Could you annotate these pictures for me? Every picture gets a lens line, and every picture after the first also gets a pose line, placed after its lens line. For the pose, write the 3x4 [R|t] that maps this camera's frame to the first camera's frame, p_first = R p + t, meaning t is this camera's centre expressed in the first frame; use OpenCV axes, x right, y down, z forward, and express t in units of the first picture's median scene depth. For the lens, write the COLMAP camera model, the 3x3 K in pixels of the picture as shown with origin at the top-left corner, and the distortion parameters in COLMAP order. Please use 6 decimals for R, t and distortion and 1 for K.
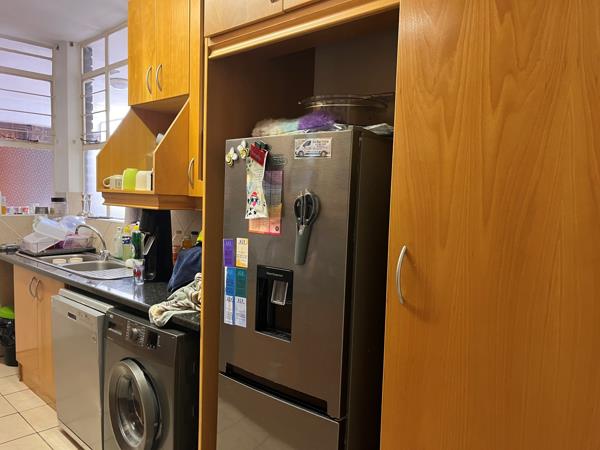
lens RADIAL K [[456.0, 0, 300.0], [0, 456.0, 225.2], [0, 0, 1]] dist [0.000566, -0.001999]
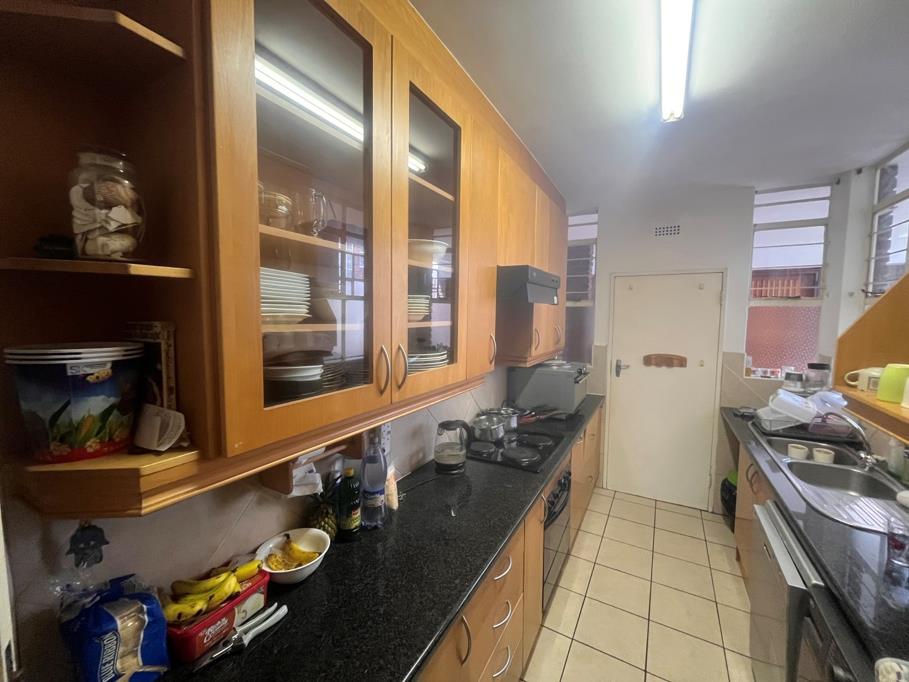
lens RADIAL K [[365.3, 0, 455.0], [0, 365.3, 341.6], [0, 0, 1]] dist [-0.002883, -0.000460]
pose [[0.213047, 0.049762, -0.975774, -0.024610], [-0.070762, 0.996865, 0.035387, -0.078080], [0.974476, 0.061508, 0.215900, 0.207510]]
